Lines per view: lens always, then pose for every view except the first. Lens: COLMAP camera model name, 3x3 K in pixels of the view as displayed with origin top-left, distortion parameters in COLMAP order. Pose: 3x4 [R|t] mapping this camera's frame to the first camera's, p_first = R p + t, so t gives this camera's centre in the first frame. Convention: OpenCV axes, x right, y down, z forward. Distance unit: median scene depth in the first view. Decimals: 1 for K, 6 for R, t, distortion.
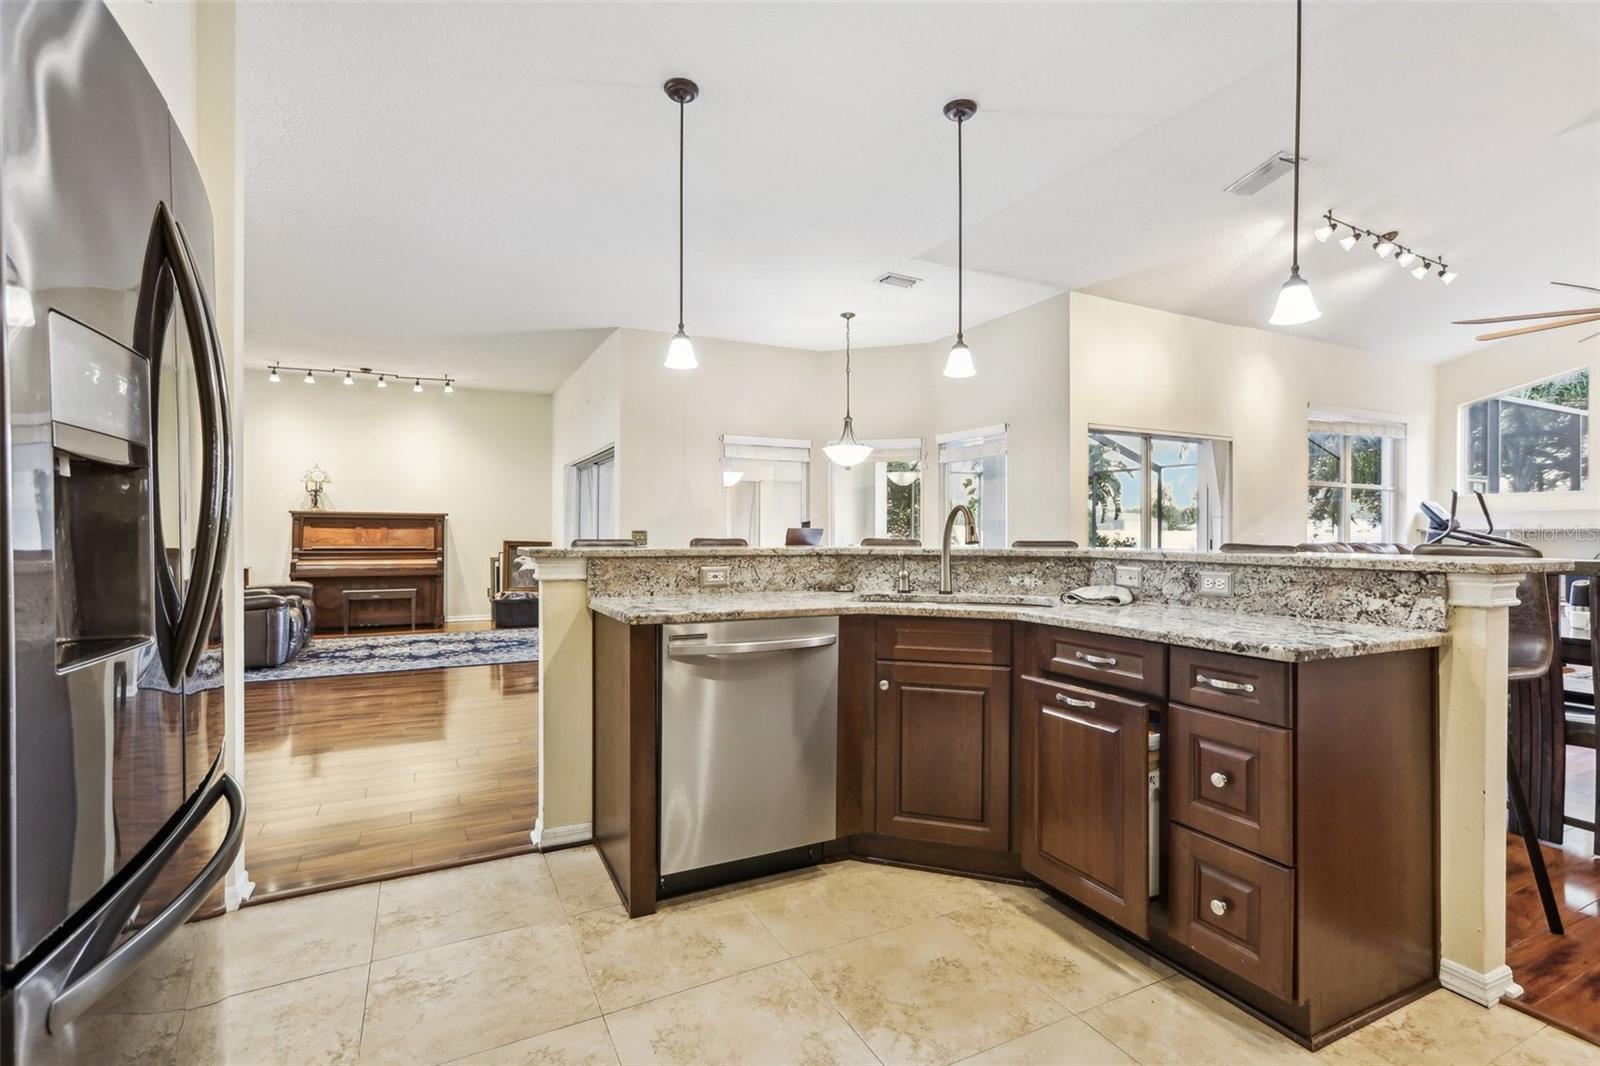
lens RADIAL K [[733.2, 0, 796.4], [0, 733.2, 531.8], [0, 0, 1]] dist [-0.005421, 0.012209]
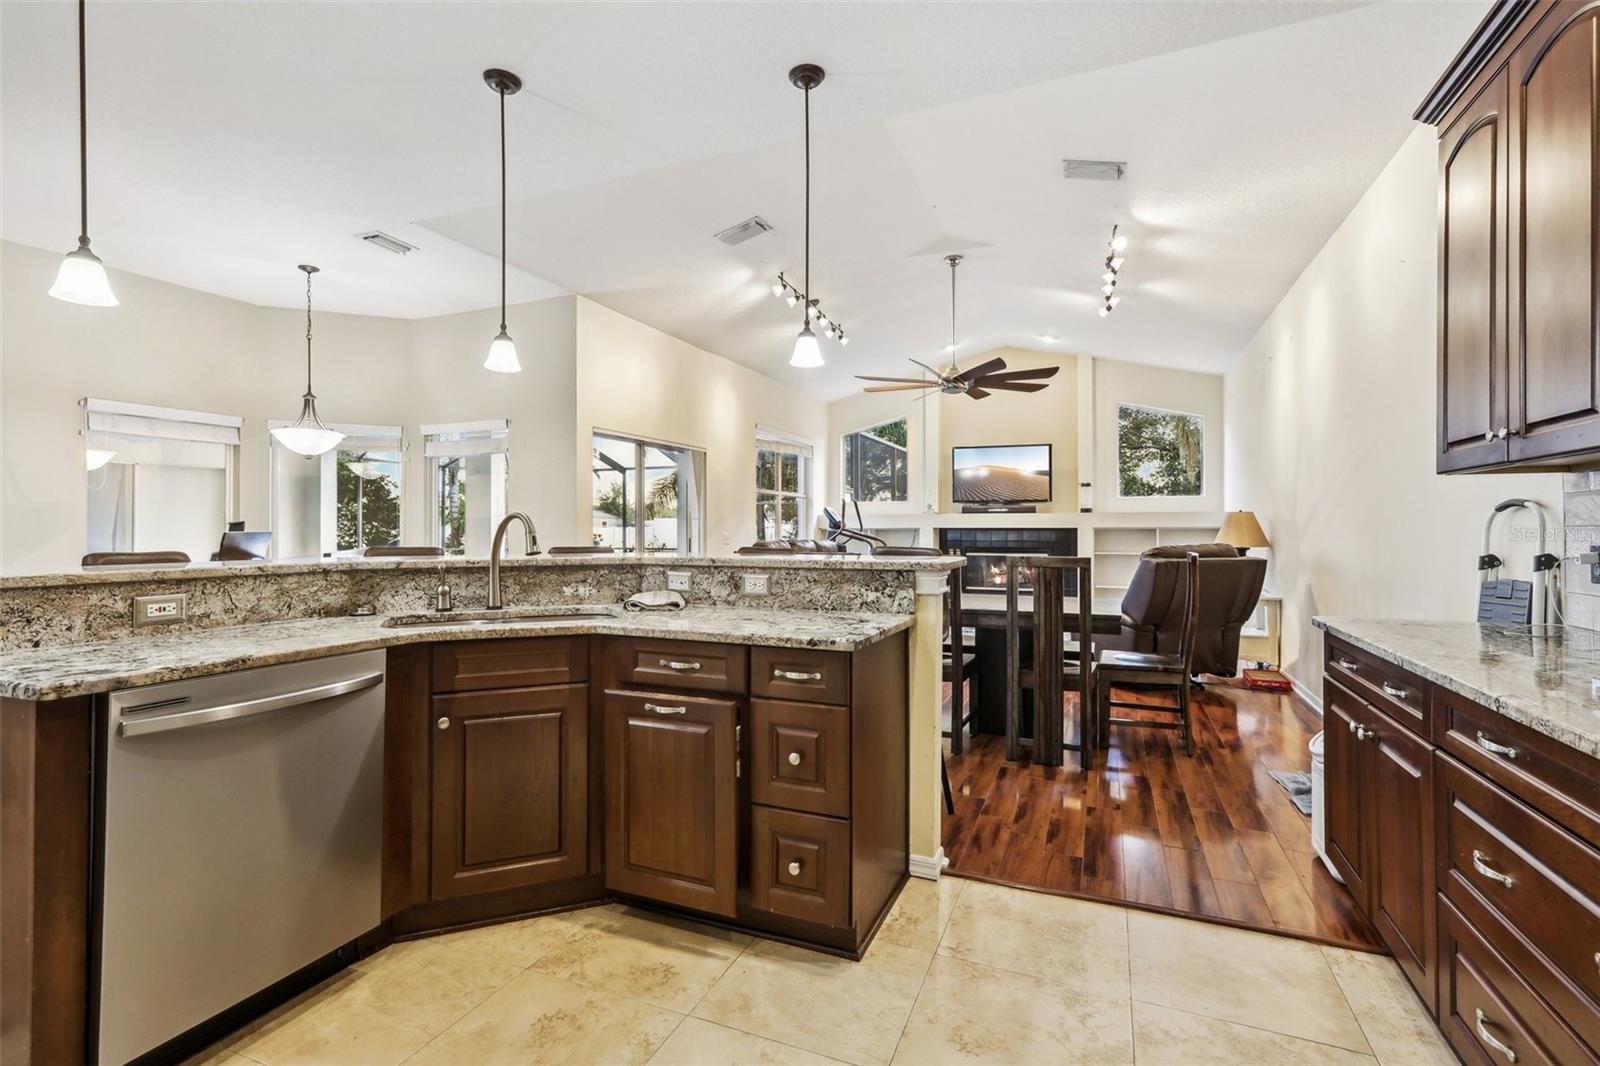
lens RADIAL K [[739.8, 0, 803.8], [0, 739.8, 523.5], [0, 0, 1]] dist [-0.004260, 0.011687]
pose [[0.764890, 0.001402, 0.644160, -0.118844], [0.003505, 0.999974, -0.006340, -0.018283], [-0.644152, 0.007107, 0.764865, 0.067478]]
